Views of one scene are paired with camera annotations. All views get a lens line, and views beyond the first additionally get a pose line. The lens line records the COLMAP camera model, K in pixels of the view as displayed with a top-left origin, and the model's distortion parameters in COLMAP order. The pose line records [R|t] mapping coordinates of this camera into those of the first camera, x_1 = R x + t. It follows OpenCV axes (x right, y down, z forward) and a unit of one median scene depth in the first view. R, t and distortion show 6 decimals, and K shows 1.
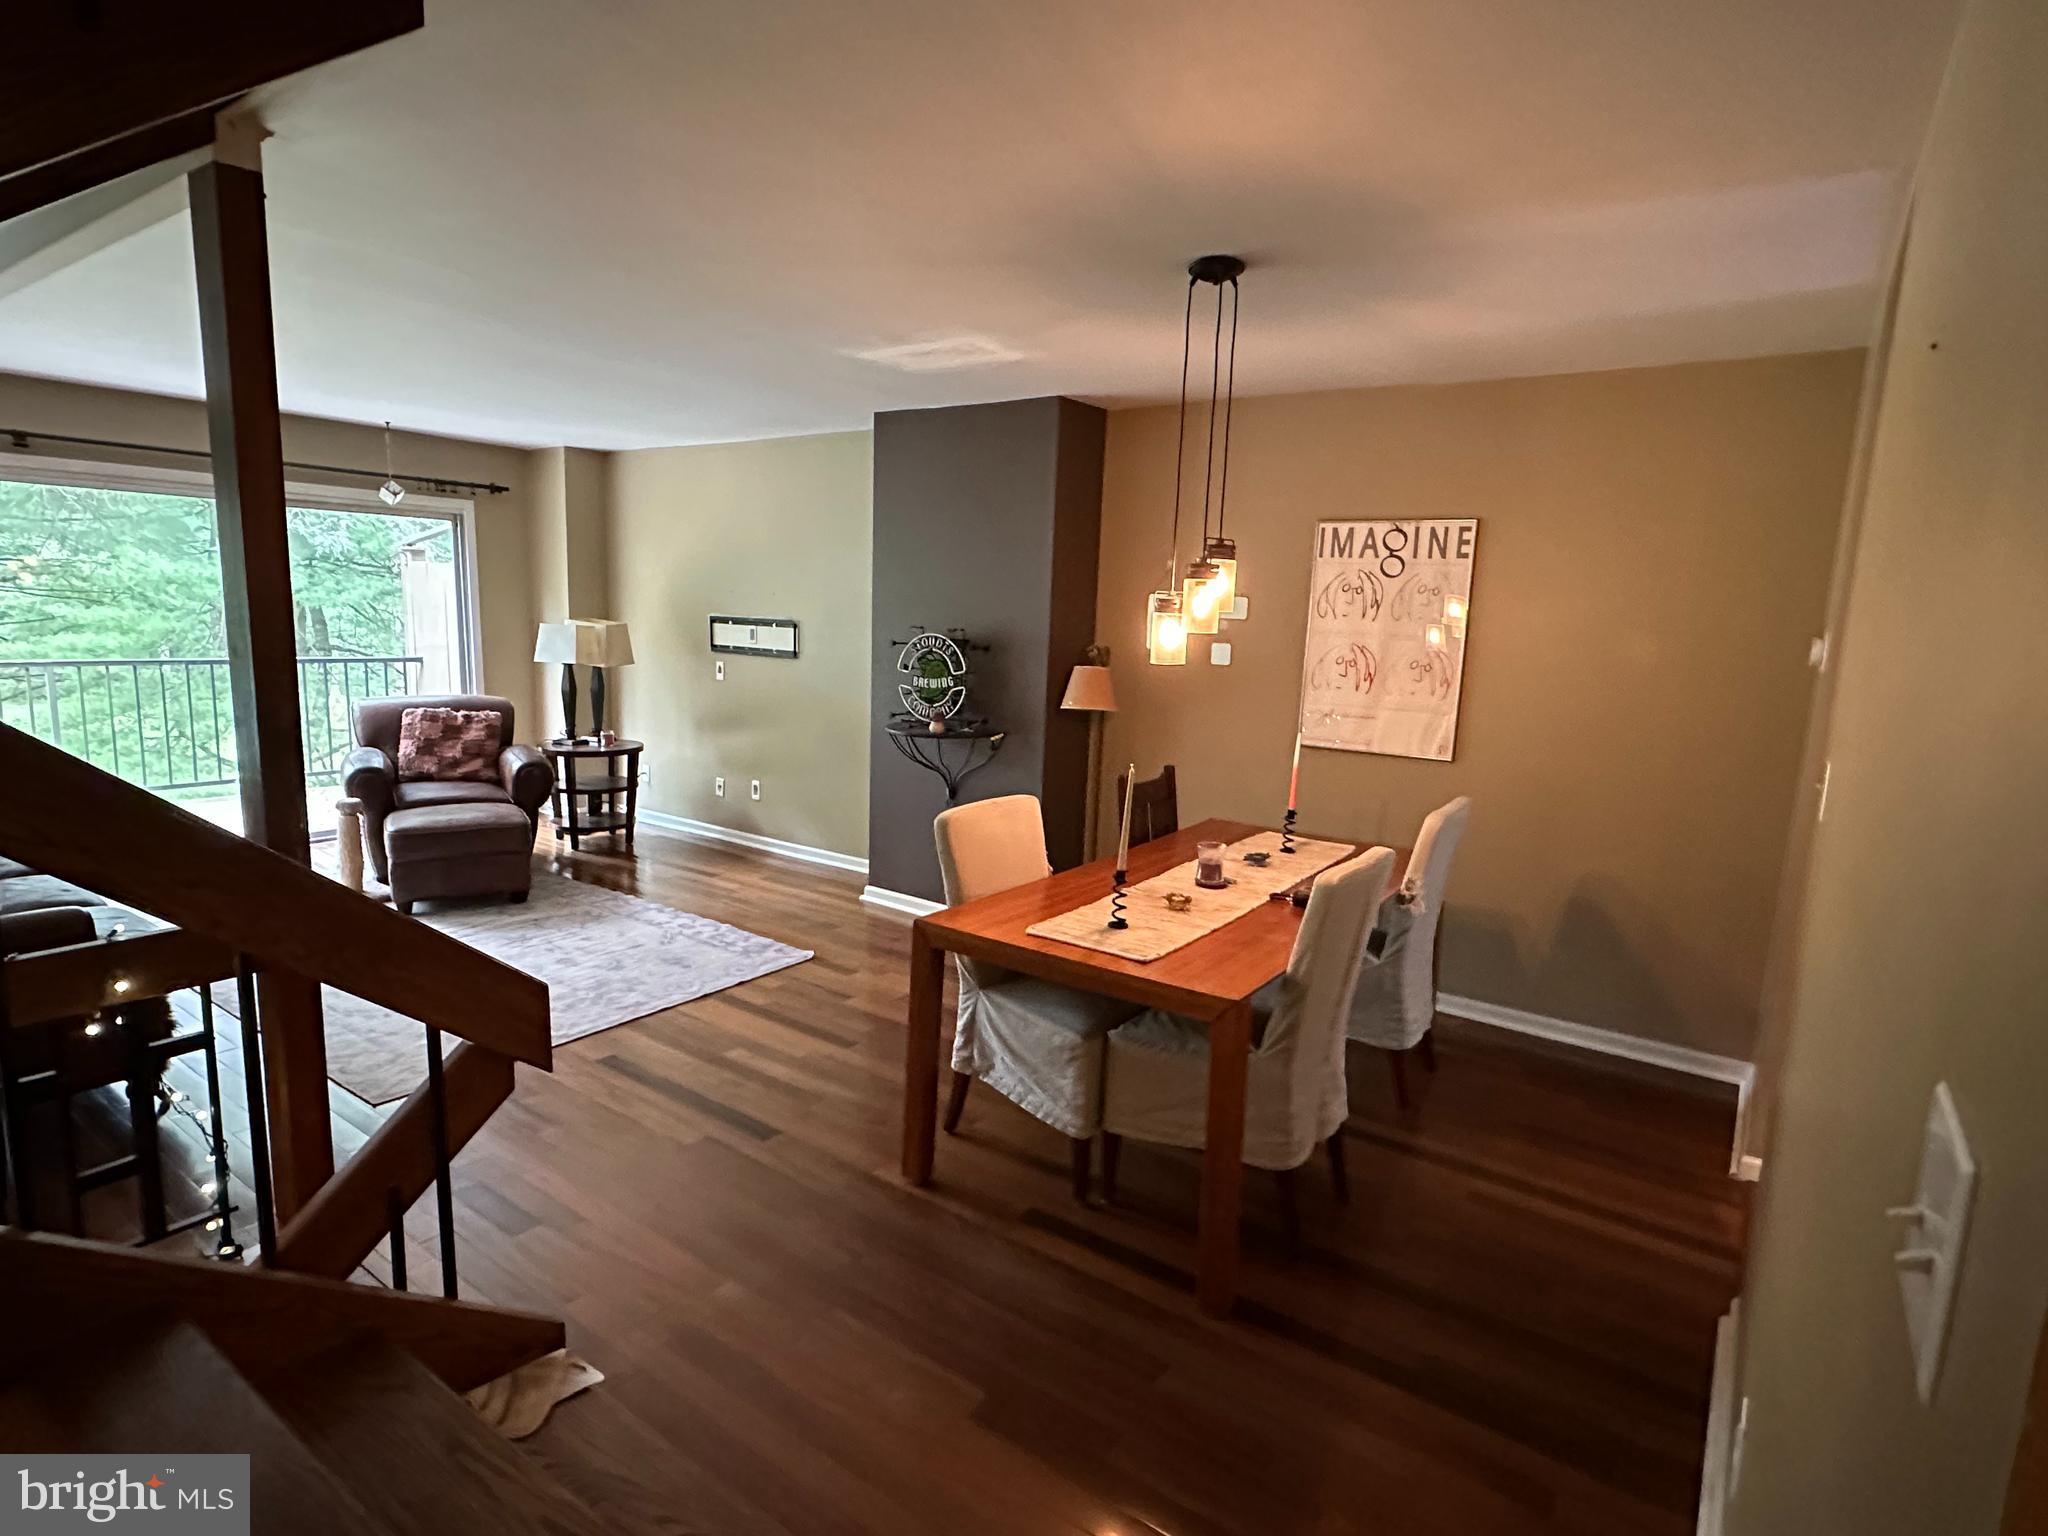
lens RADIAL K [[1078.3, 0, 1024.0], [0, 1078.3, 768.0], [0, 0, 1]] dist [-0.000748, 0.000058]
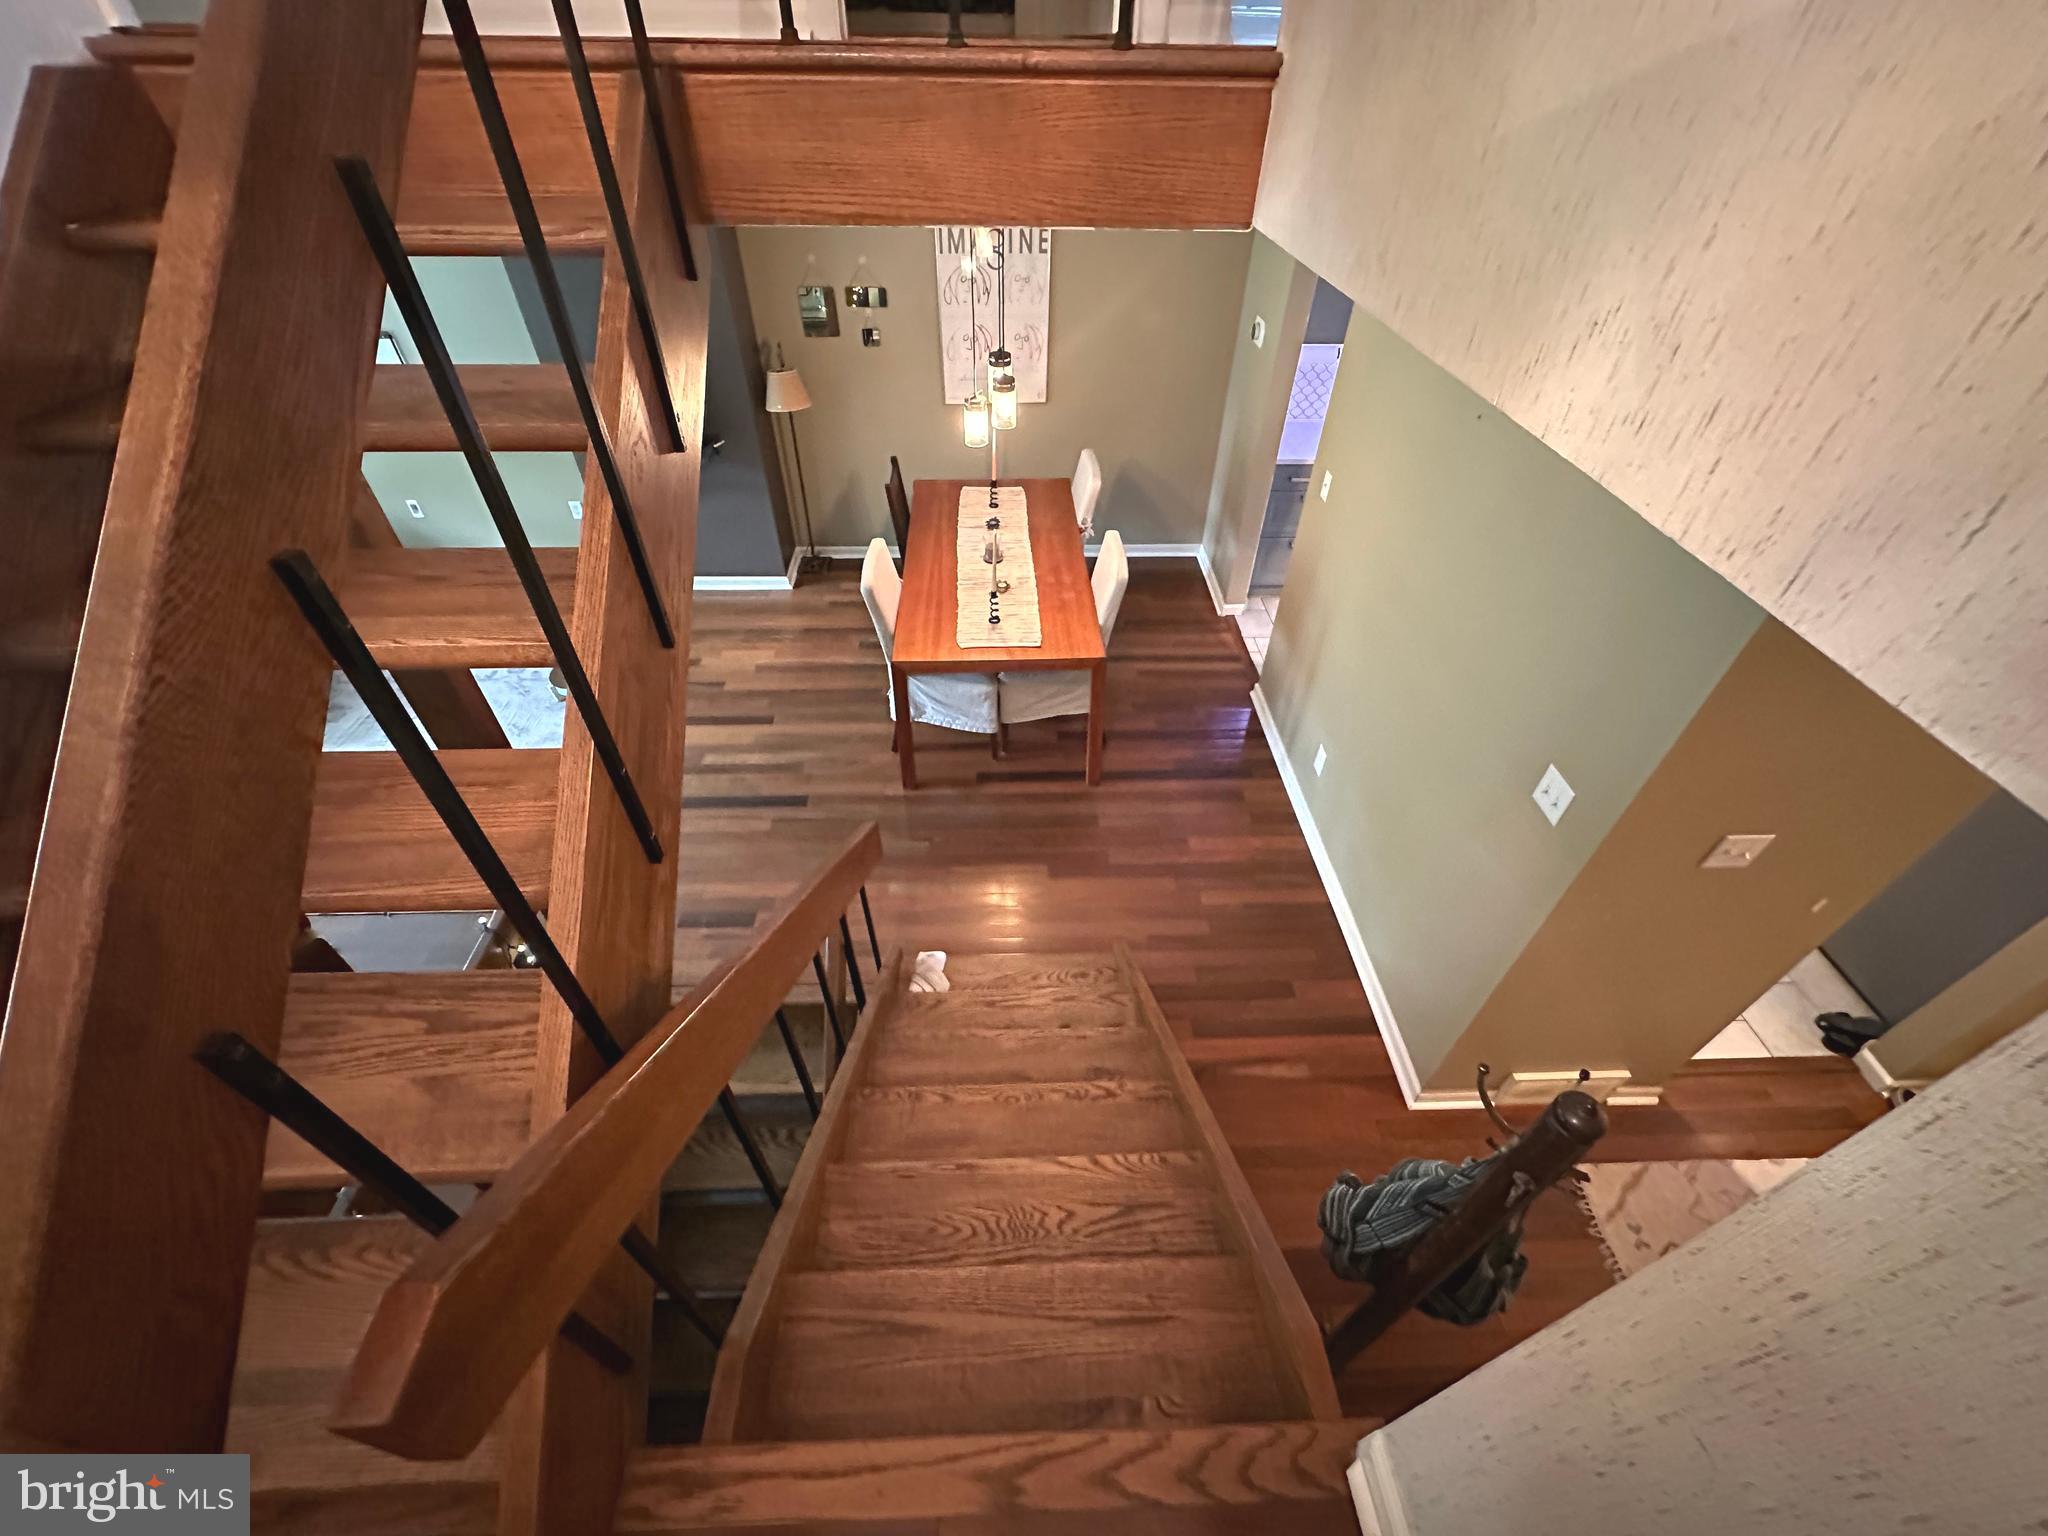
lens RADIAL K [[837.0, 0, 1024.0], [0, 837.0, 768.0], [0, 0, 1]] dist [-0.000411, -0.000016]
pose [[0.800948, -0.427914, 0.418774, -0.435977], [0.120311, 0.800193, 0.587551, -0.362423], [-0.586522, -0.420214, 0.692396, -0.036952]]
